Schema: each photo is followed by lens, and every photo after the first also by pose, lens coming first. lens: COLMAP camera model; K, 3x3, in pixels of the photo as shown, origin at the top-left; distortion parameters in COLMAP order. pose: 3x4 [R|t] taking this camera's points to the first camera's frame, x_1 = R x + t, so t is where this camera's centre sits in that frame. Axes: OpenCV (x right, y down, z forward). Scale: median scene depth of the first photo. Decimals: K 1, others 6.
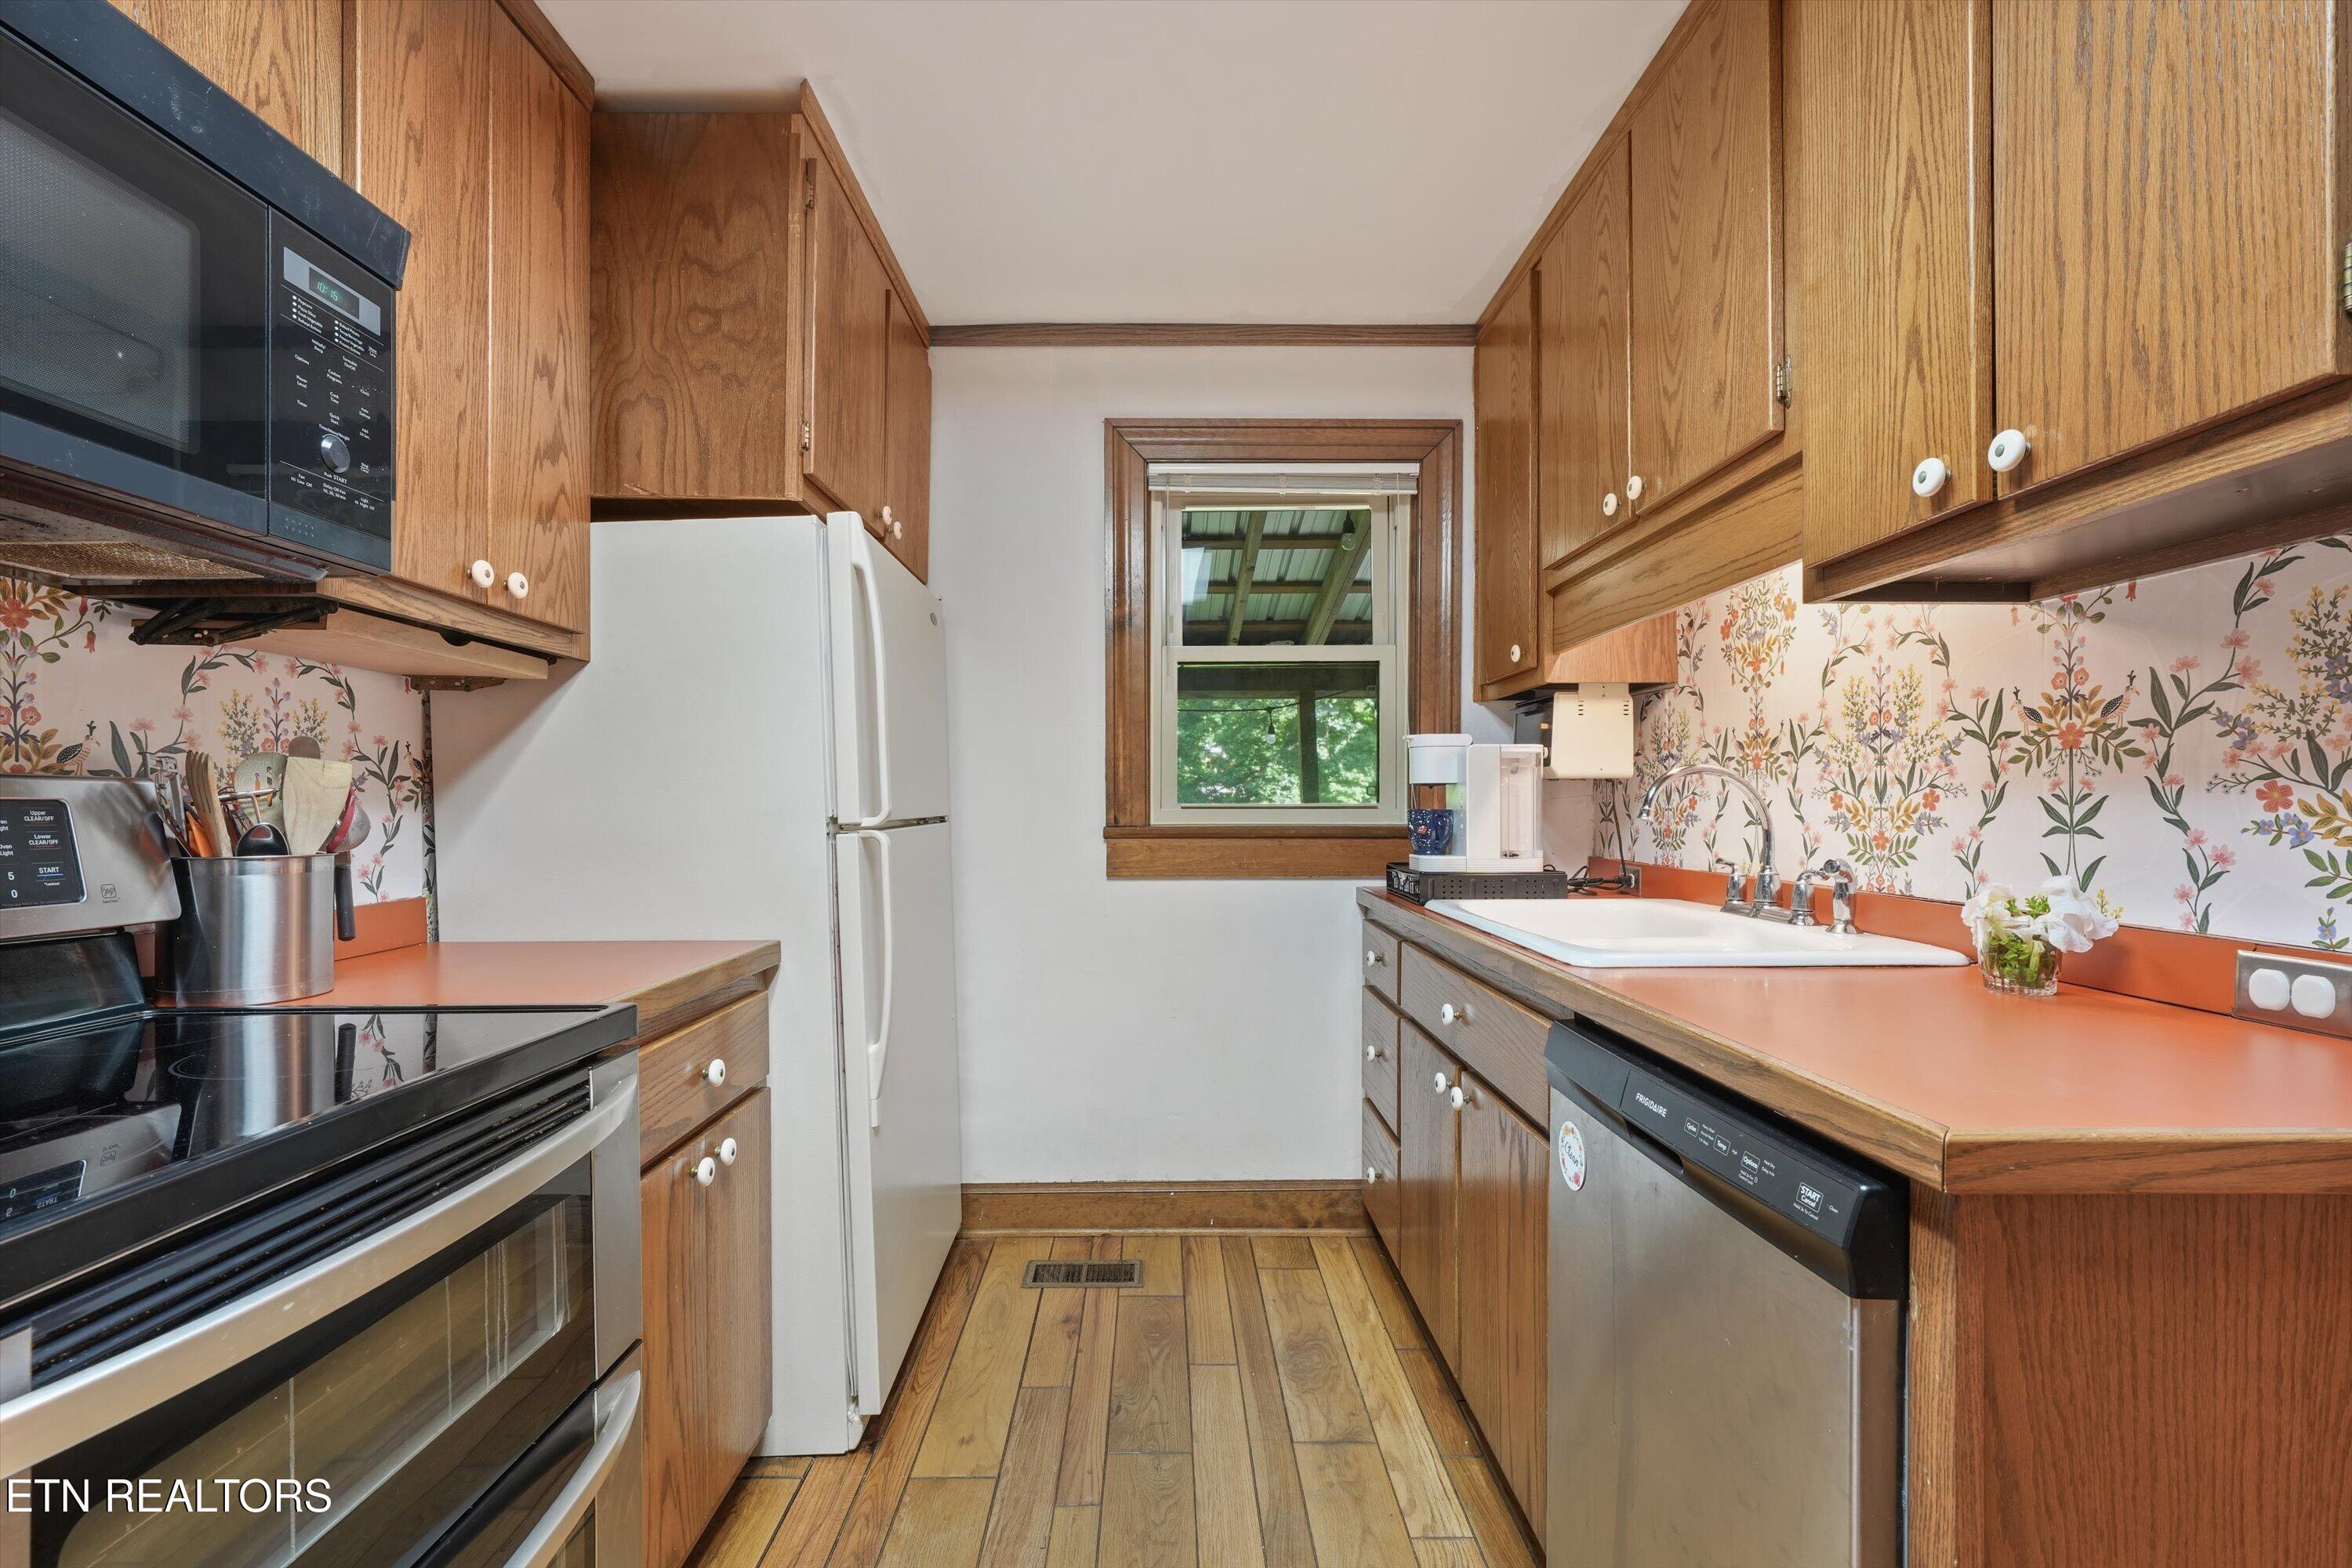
lens RADIAL K [[1047.9, 0, 1167.4], [0, 1047.9, 799.2], [0, 0, 1]] dist [-0.009195, 0.004055]
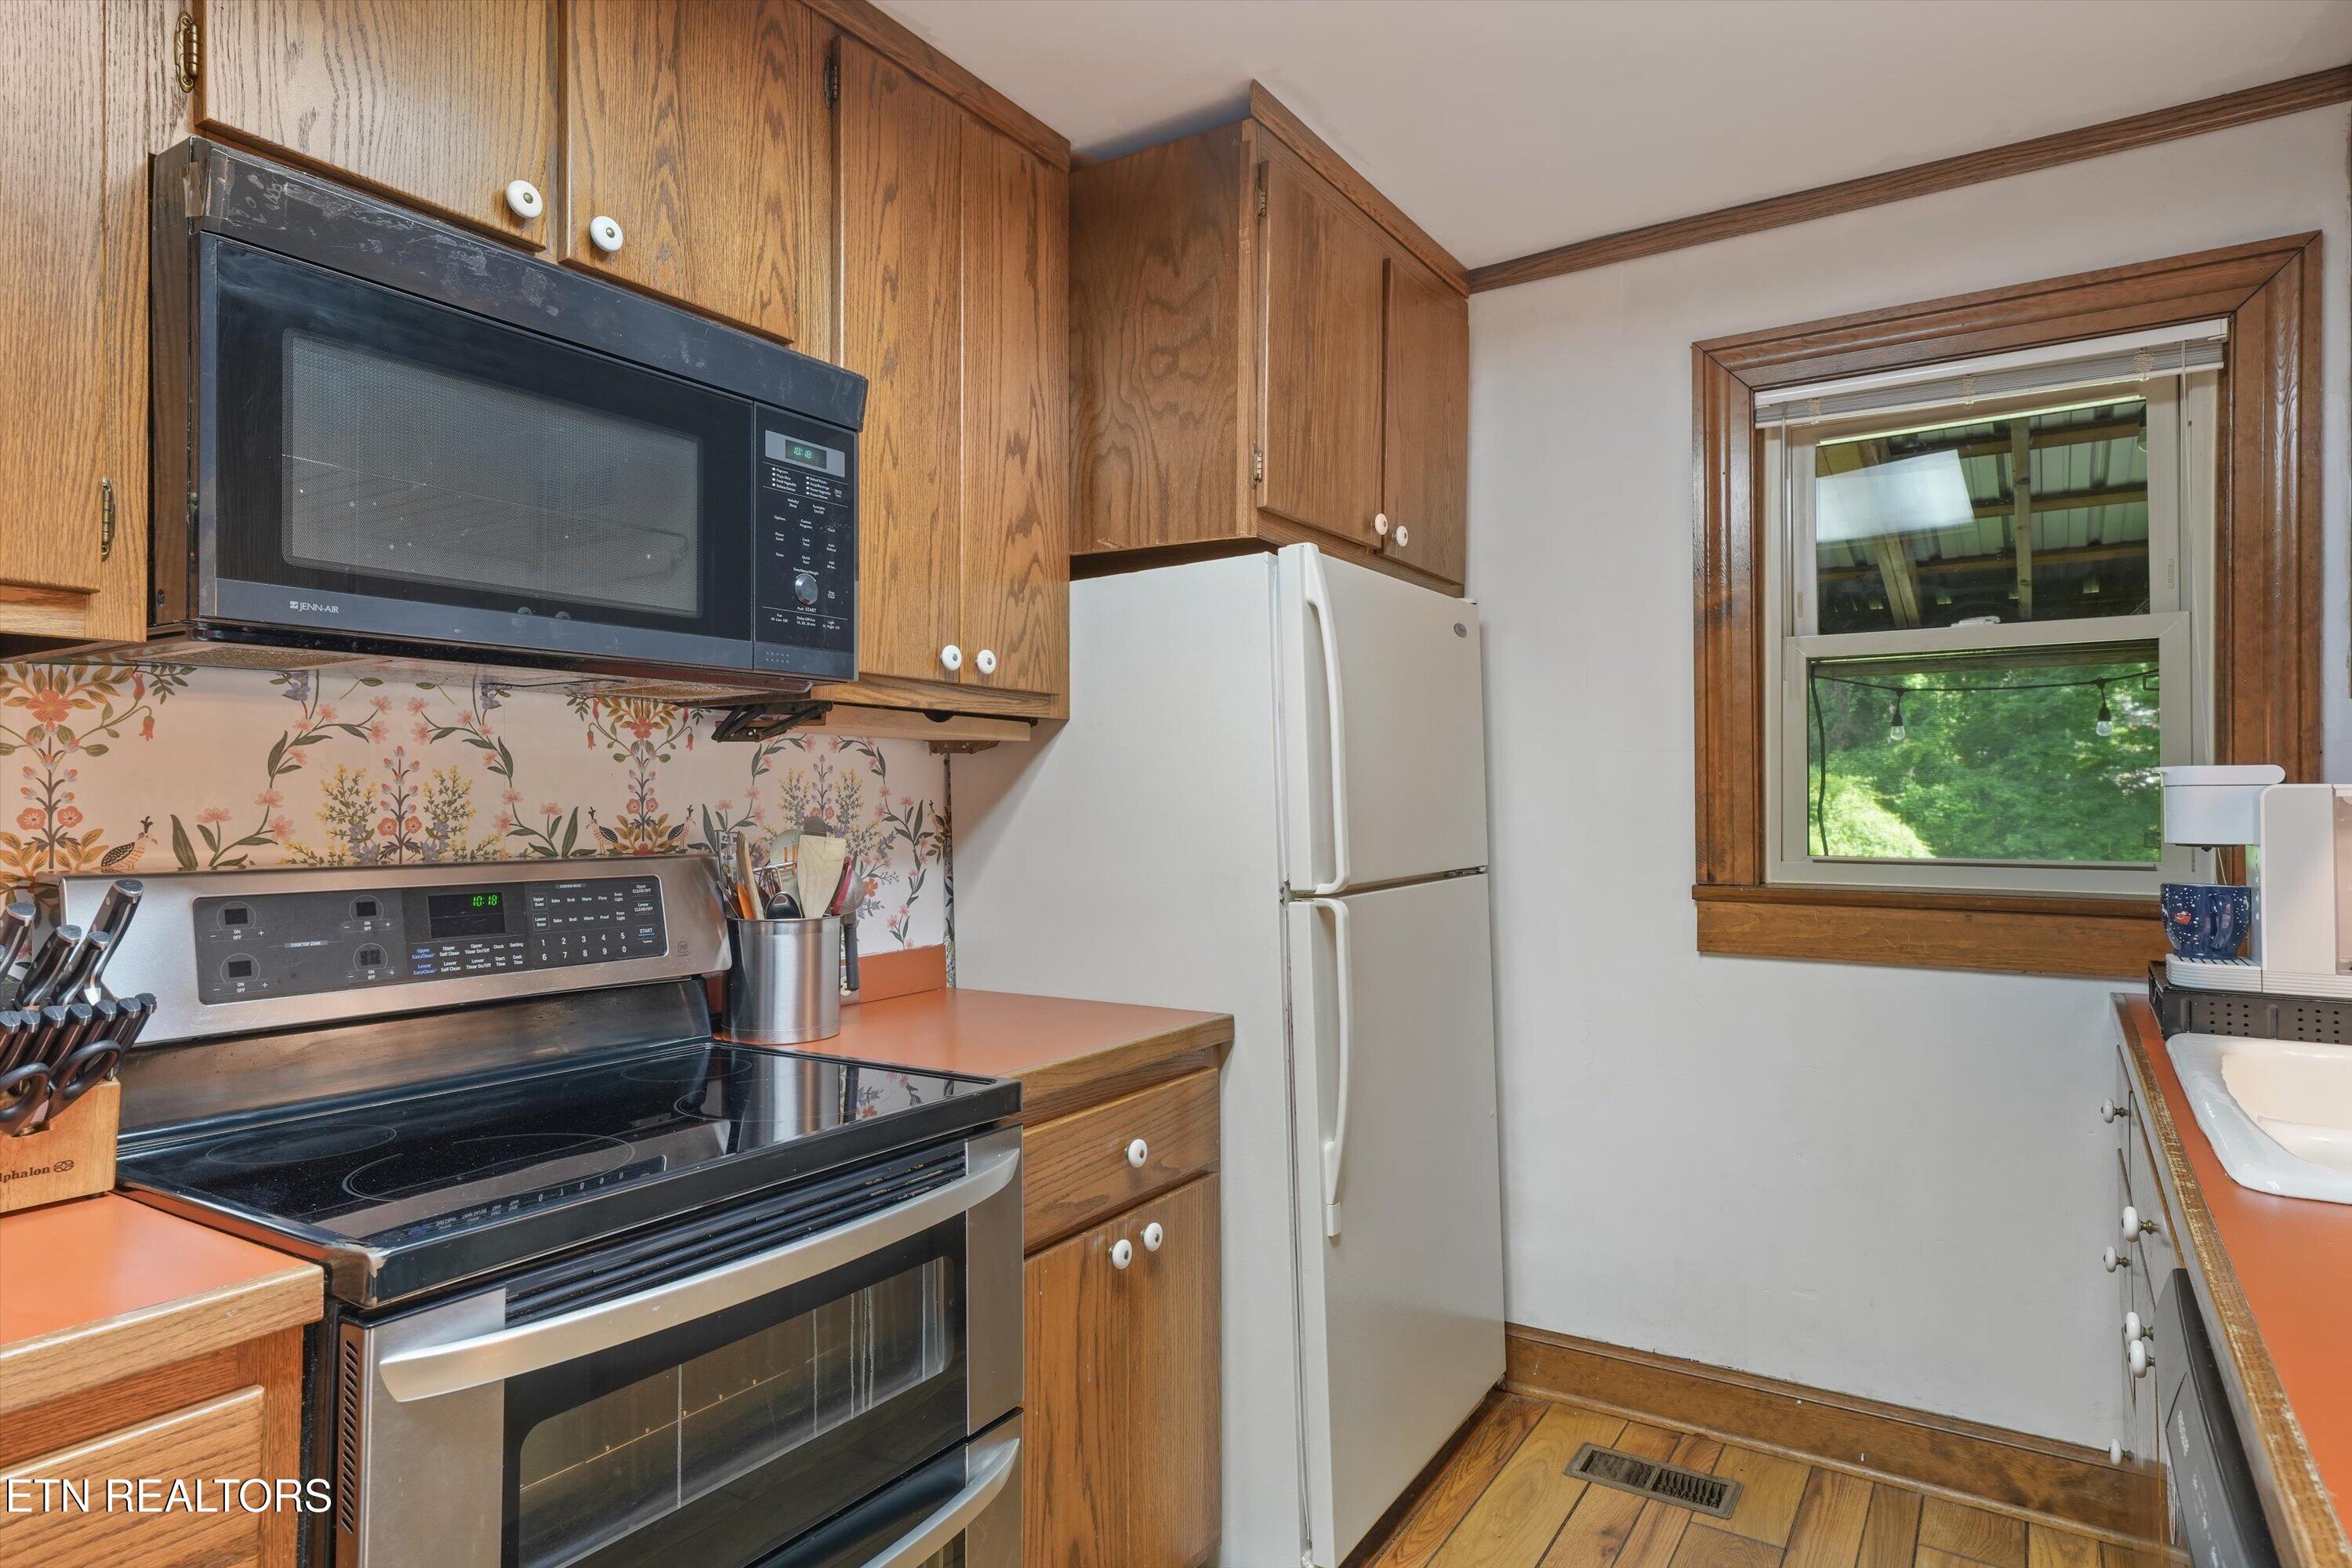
lens RADIAL K [[1355.0, 0, 1167.2], [0, 1355.0, 768.1], [0, 0, 1]] dist [0.022721, -0.000079]
pose [[0.836138, -0.011251, -0.548403, 0.240980], [0.002328, 0.999853, -0.016964, -0.062505], [0.548513, 0.012907, 0.836042, -0.038903]]
